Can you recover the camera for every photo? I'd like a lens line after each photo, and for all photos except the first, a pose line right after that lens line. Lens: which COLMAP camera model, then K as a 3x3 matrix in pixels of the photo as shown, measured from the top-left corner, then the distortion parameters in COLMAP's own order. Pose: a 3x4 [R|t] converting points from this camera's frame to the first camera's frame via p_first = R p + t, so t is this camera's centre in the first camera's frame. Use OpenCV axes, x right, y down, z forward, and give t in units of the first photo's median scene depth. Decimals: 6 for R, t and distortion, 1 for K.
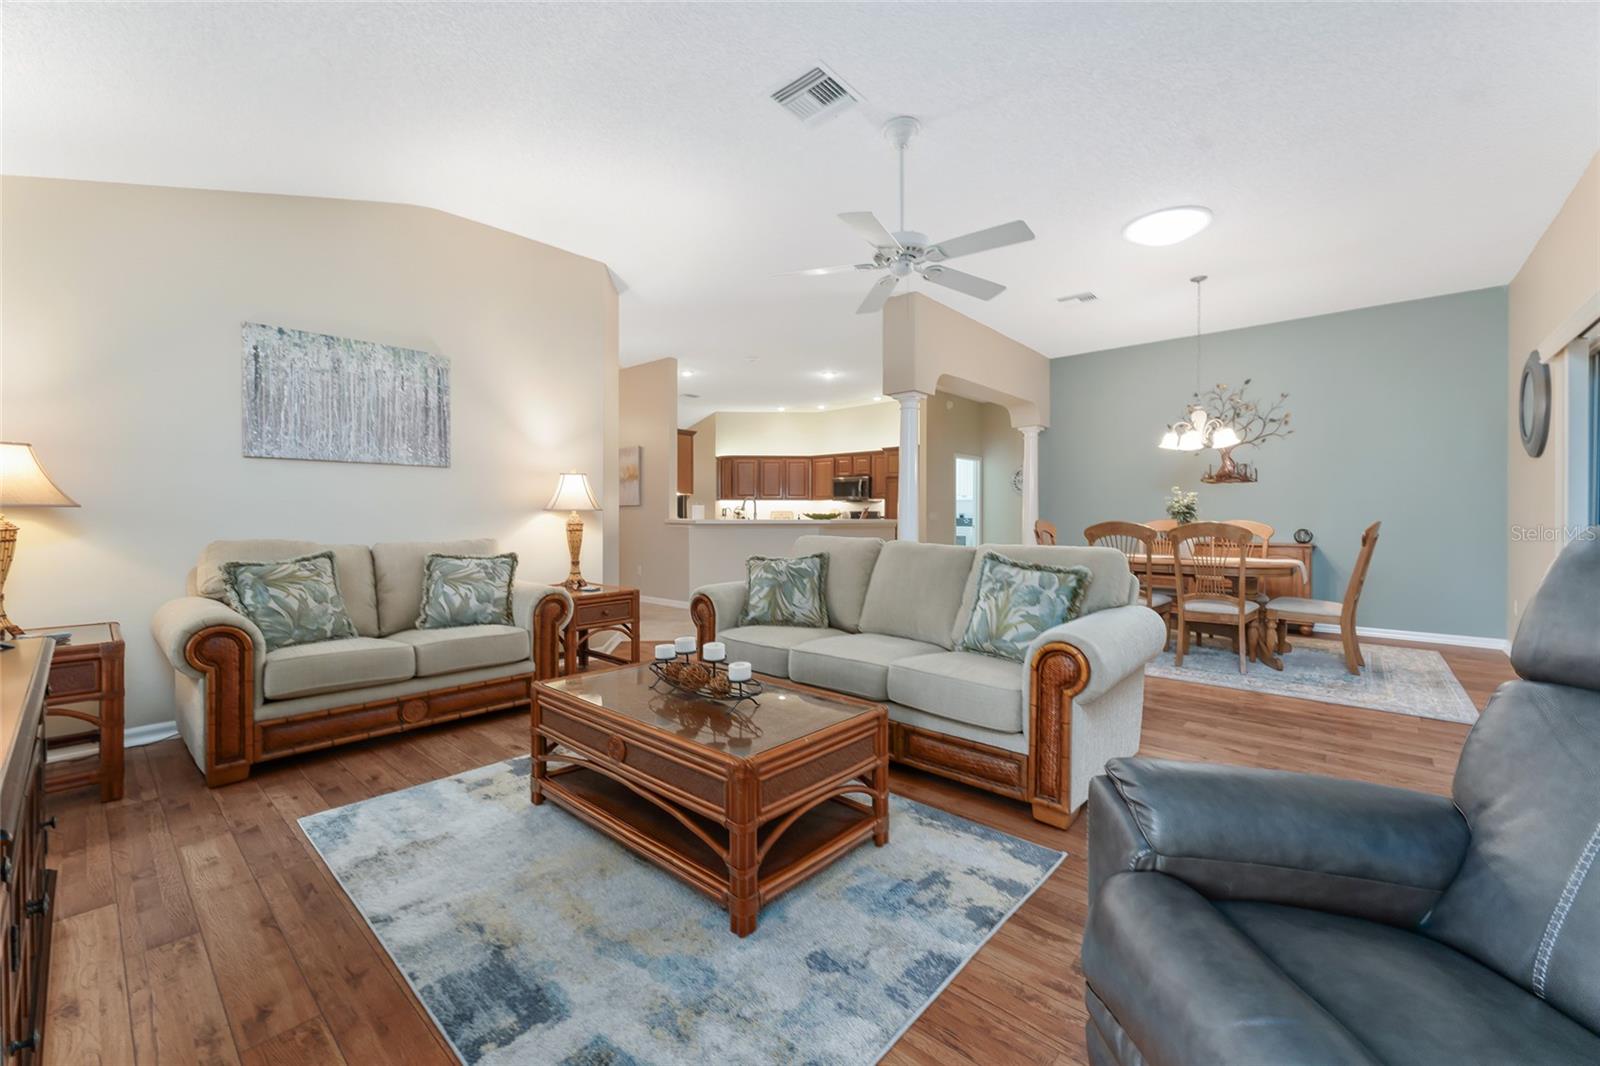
lens RADIAL K [[636.6, 0, 802.2], [0, 636.6, 516.7], [0, 0, 1]] dist [0.003396, -0.001357]
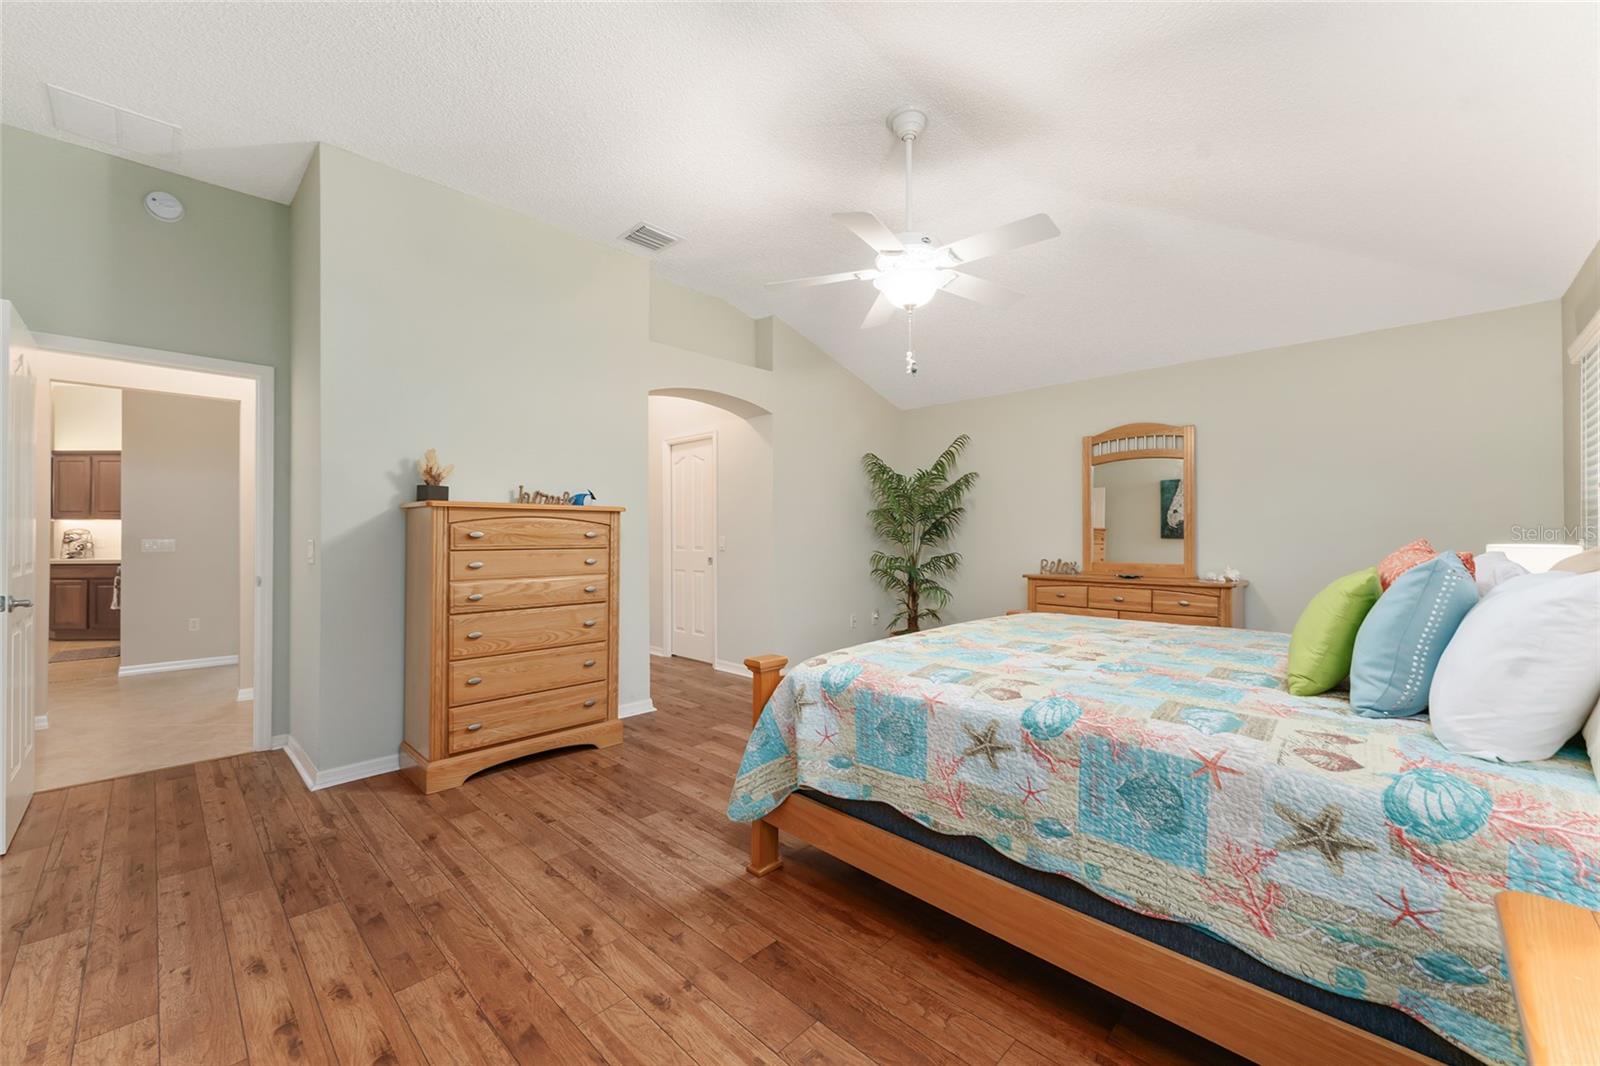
lens RADIAL K [[636.6, 0, 795.8], [0, 636.6, 527.3], [0, 0, 1]] dist [0.003396, -0.001357]
pose [[0.998339, -0.004985, -0.057388, 1.034874], [0.004332, 0.999925, -0.011486, -0.011508], [0.057441, 0.011218, 0.998286, 0.597025]]
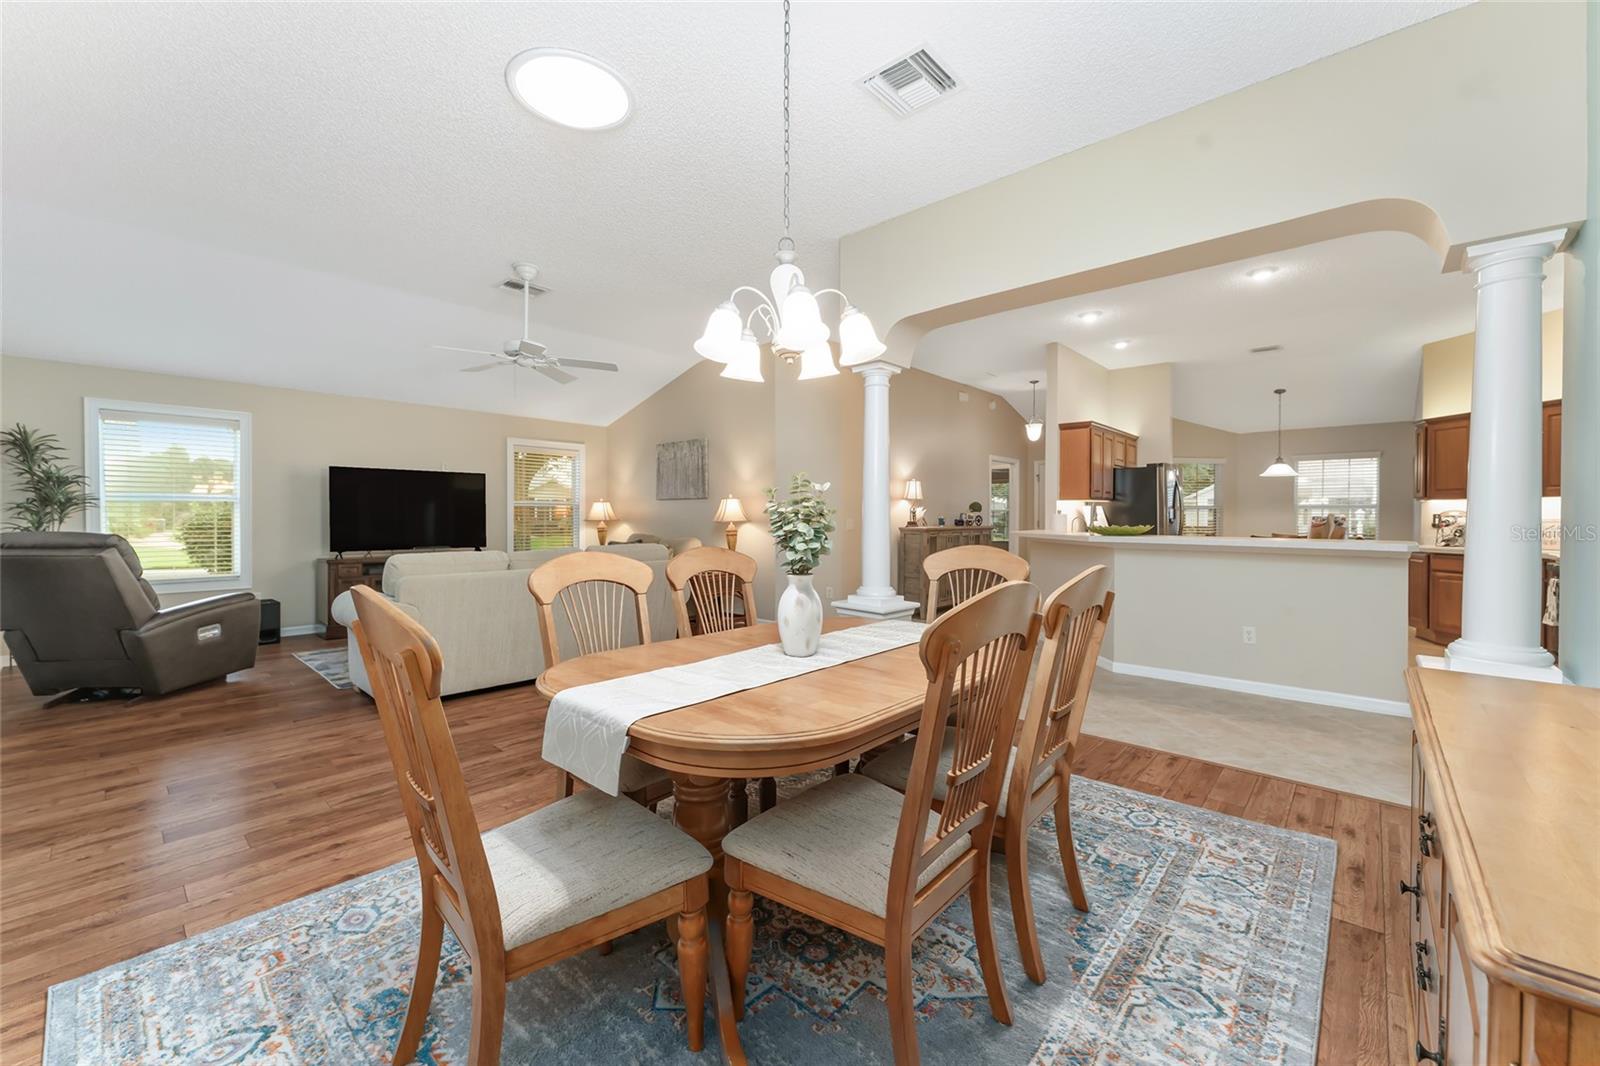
lens RADIAL K [[636.6, 0, 799.5], [0, 636.6, 524.0], [0, 0, 1]] dist [0.003396, -0.001357]
pose [[-0.013314, 0.009748, -0.999864, 0.686122], [-0.004152, 0.999943, 0.009804, -0.012479], [0.999903, 0.004282, -0.013273, 0.698311]]
